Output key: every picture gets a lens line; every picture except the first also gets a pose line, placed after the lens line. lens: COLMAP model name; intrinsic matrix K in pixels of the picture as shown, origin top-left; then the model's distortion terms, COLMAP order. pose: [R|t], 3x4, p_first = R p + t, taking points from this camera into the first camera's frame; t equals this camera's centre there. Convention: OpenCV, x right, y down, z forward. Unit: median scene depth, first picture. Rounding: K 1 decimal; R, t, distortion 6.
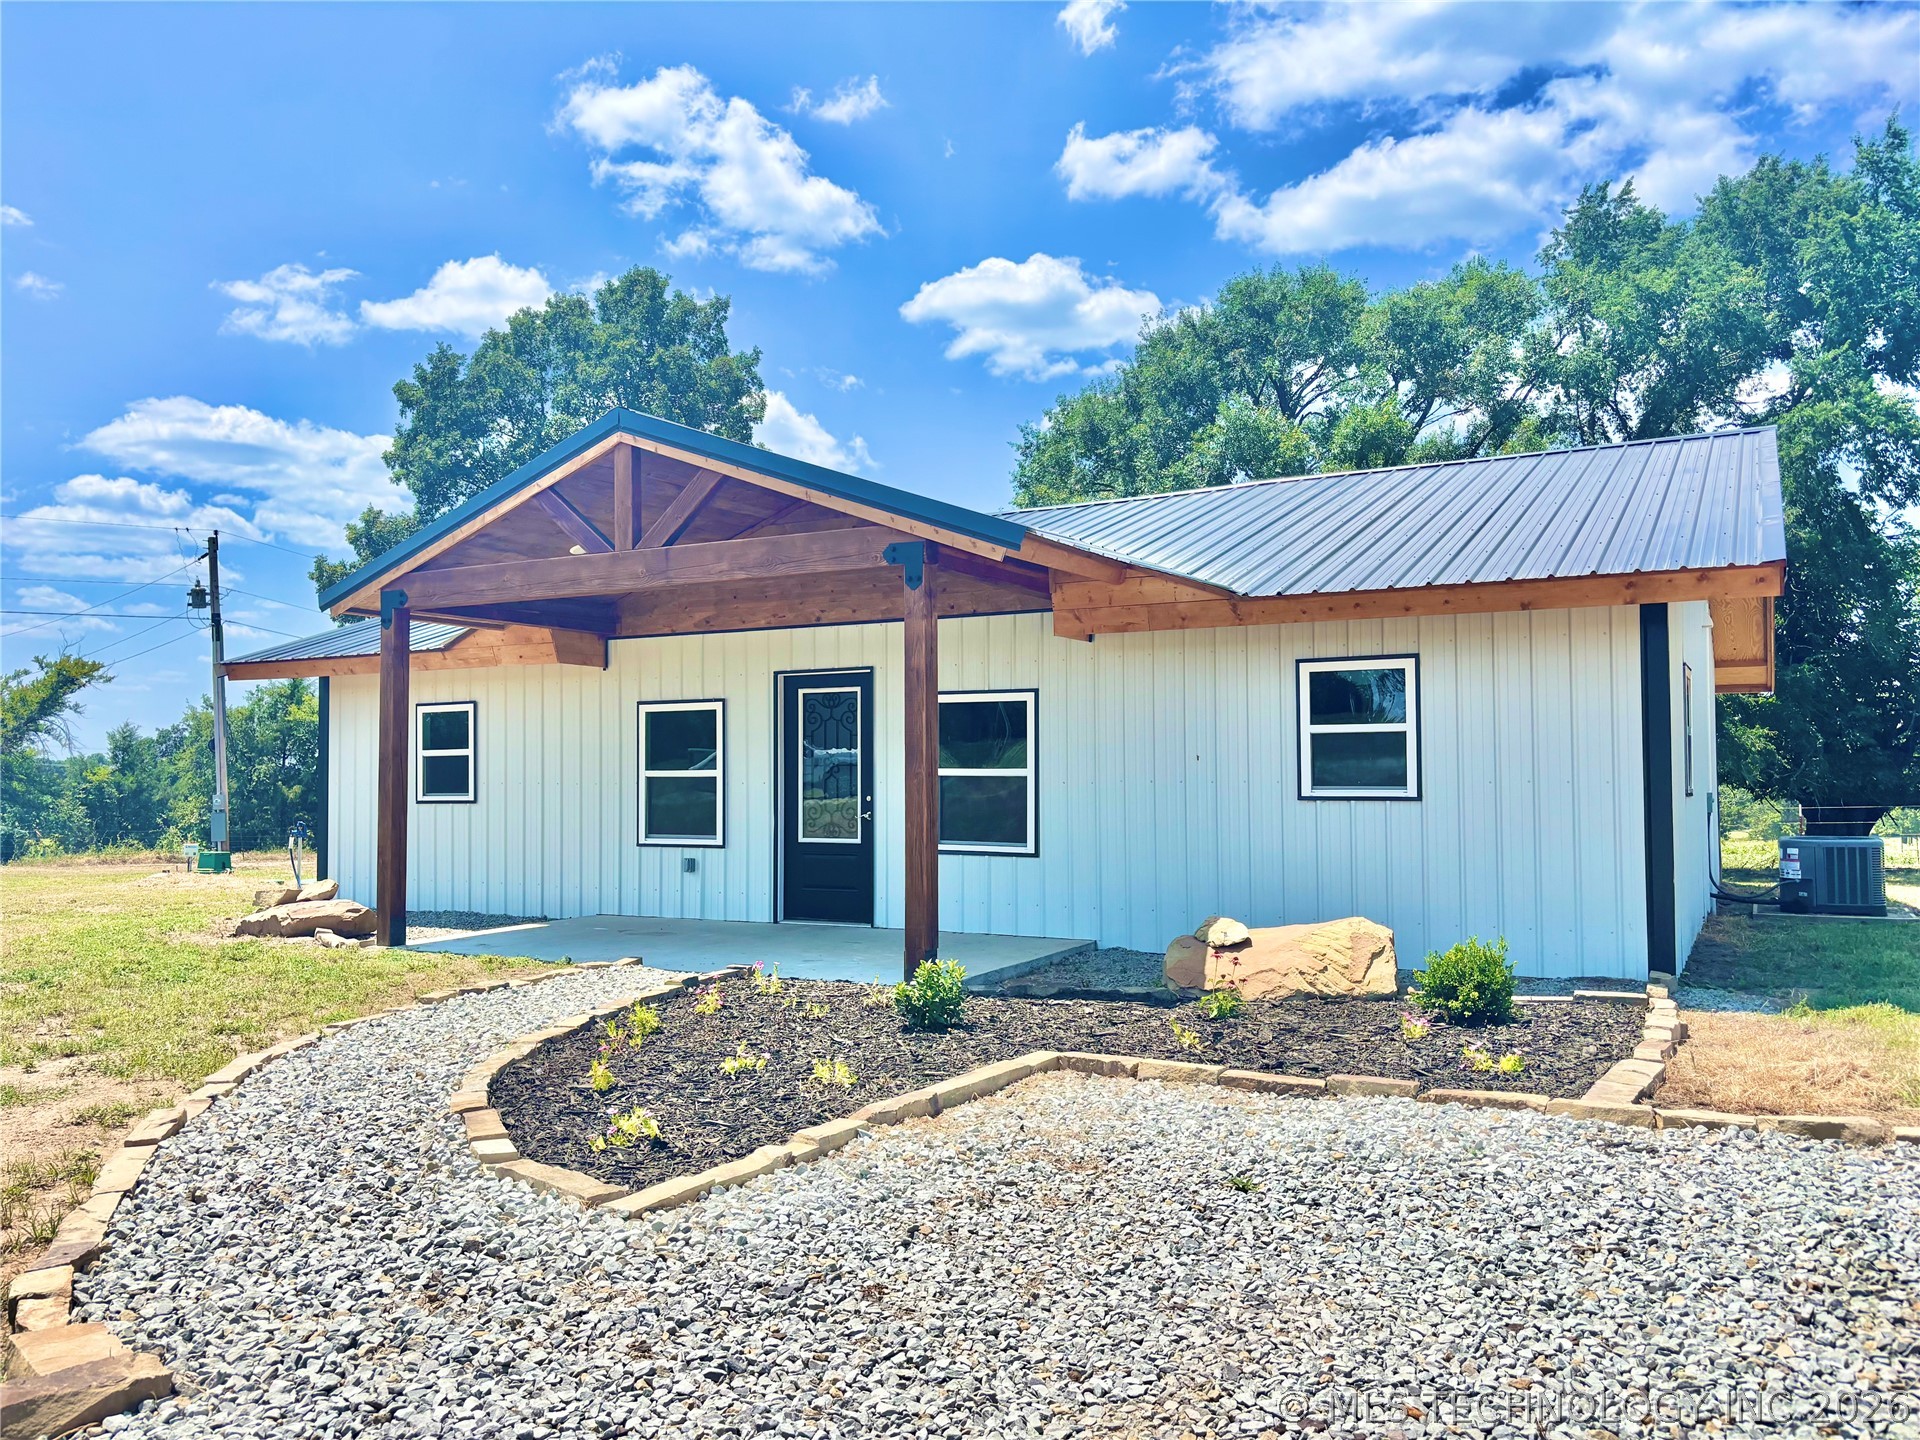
lens RADIAL K [[1471.9, 0, 971.2], [0, 1471.9, 723.0], [0, 0, 1]] dist [0.013393, -0.005672]
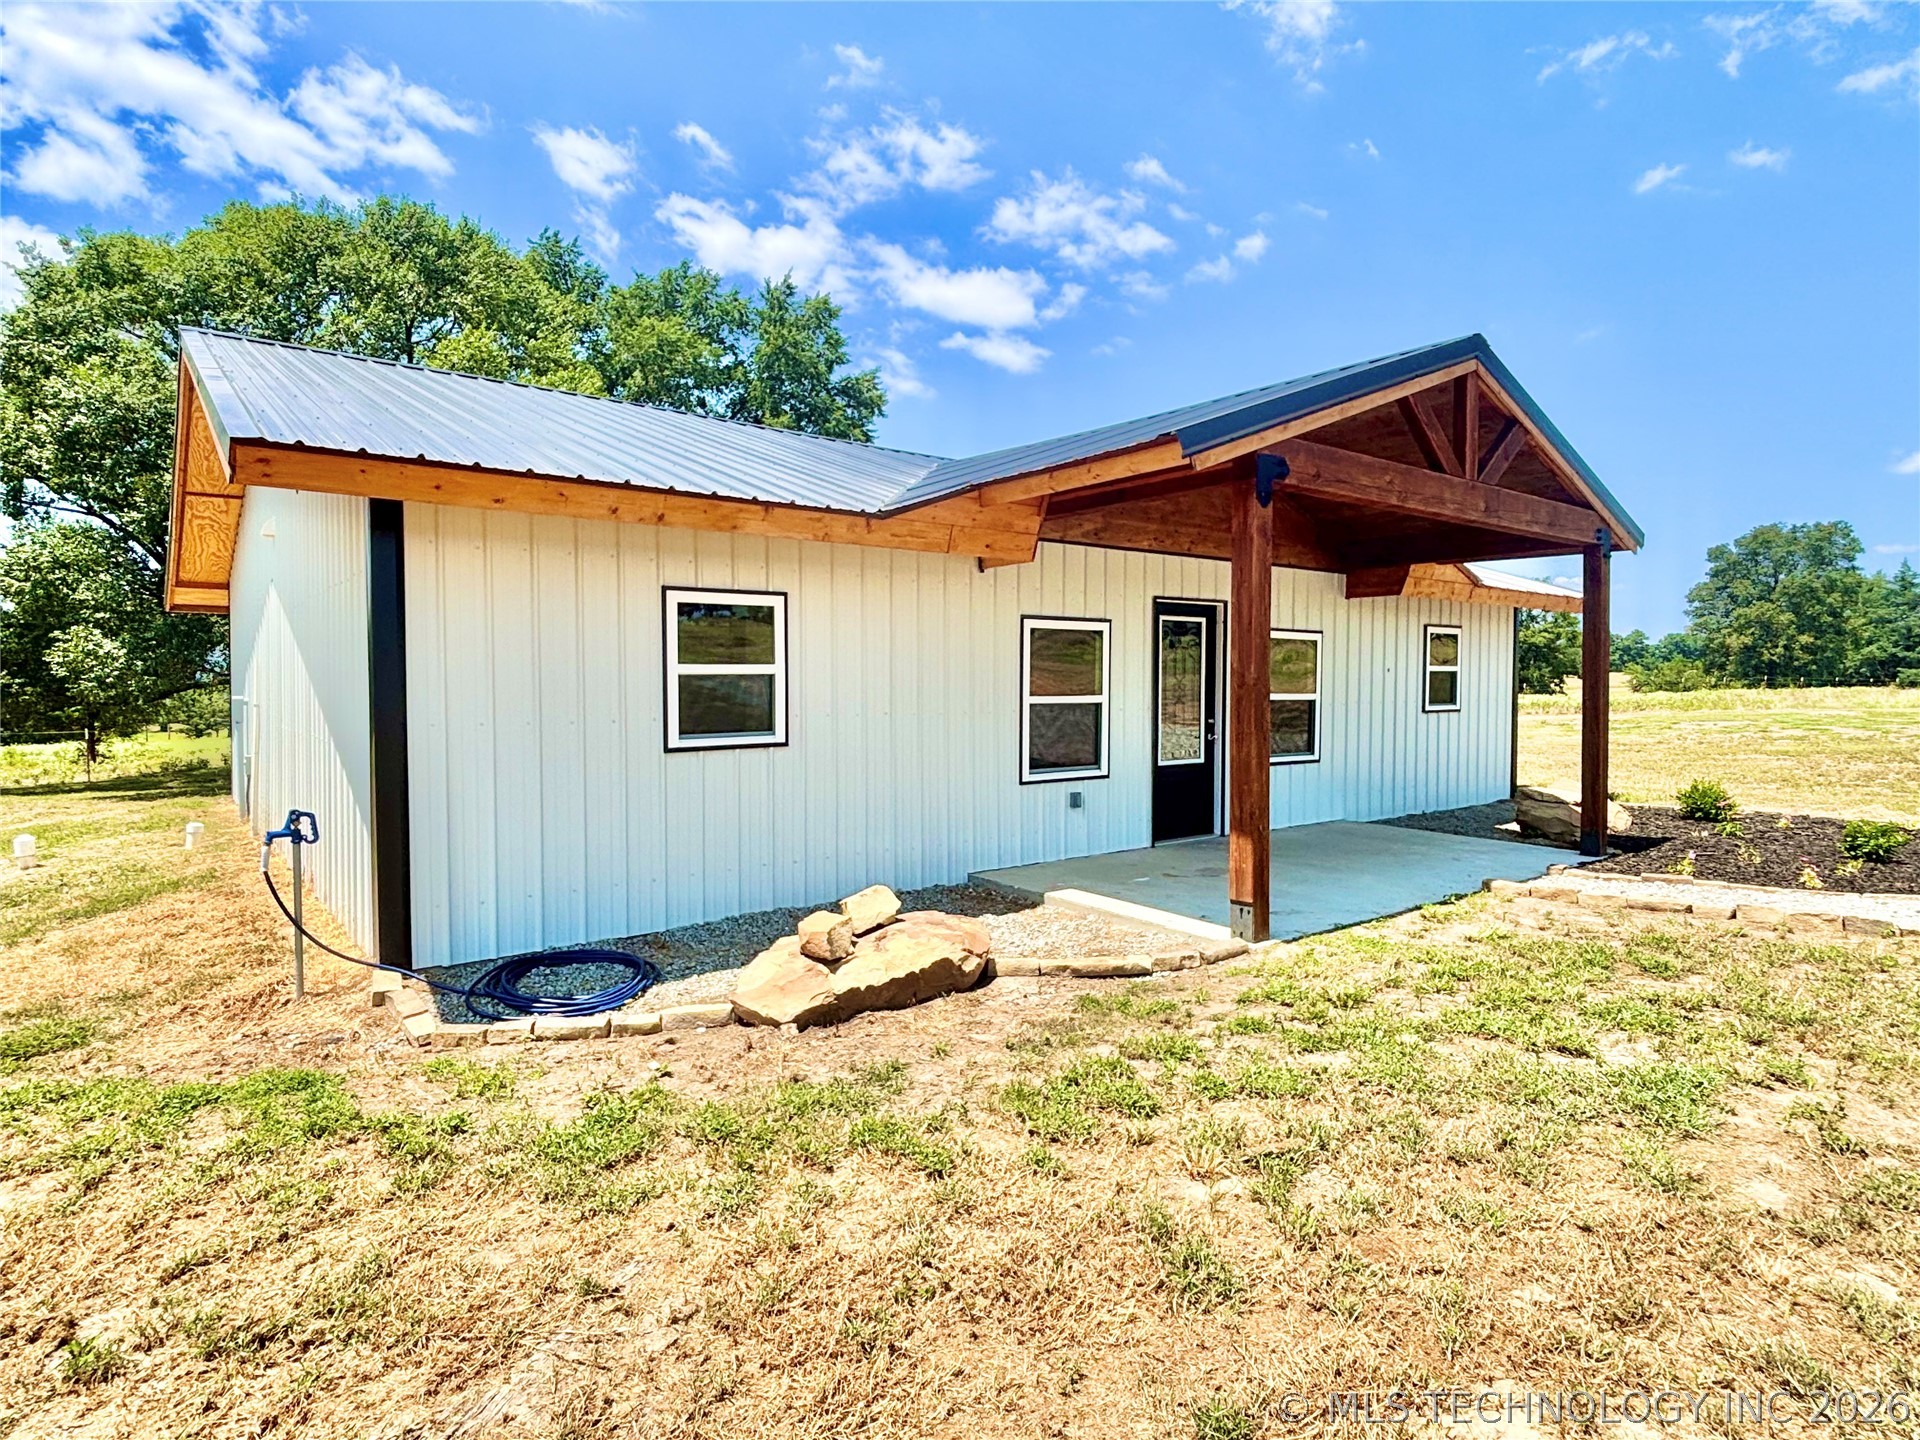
lens RADIAL K [[1048.9, 0, 956.6], [0, 1048.9, 728.5], [0, 0, 1]] dist [0.003699, 0.004163]
pose [[0.393488, -0.036601, 0.918601, -0.822816], [-0.034571, 0.997911, 0.054570, 0.019774], [-0.918680, -0.053230, 0.391401, 0.826009]]
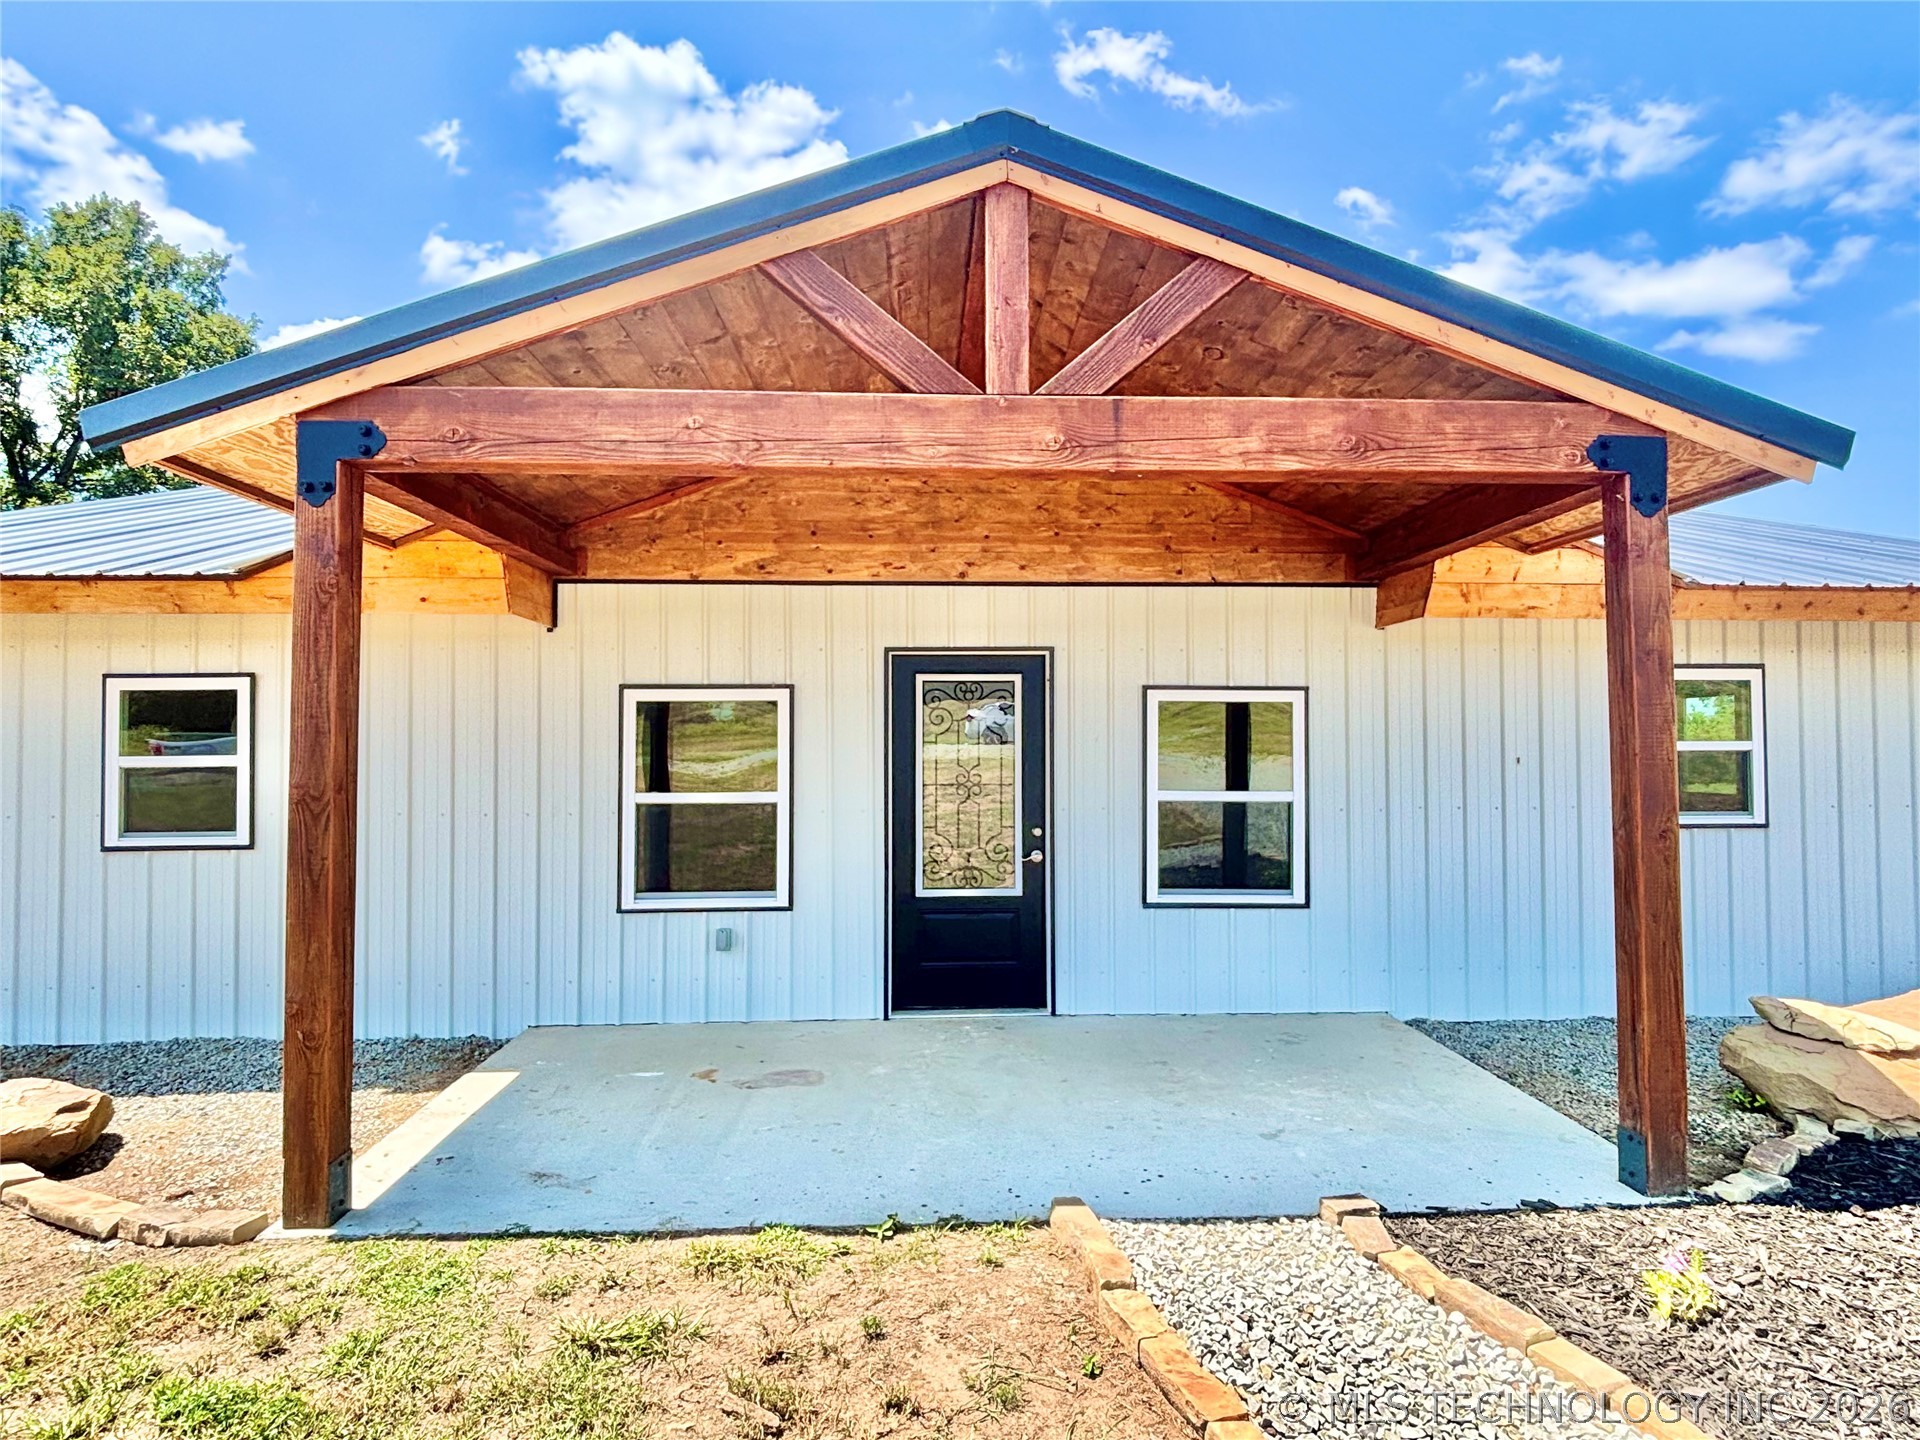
lens RADIAL K [[1048.9, 0, 954.9], [0, 1048.9, 709.3], [0, 0, 1]] dist [0.003699, 0.004163]
pose [[0.848586, 0.022094, 0.528596, -0.355483], [-0.020016, 0.999753, -0.009654, -0.002226], [-0.528679, -0.002388, 0.848819, 0.560465]]
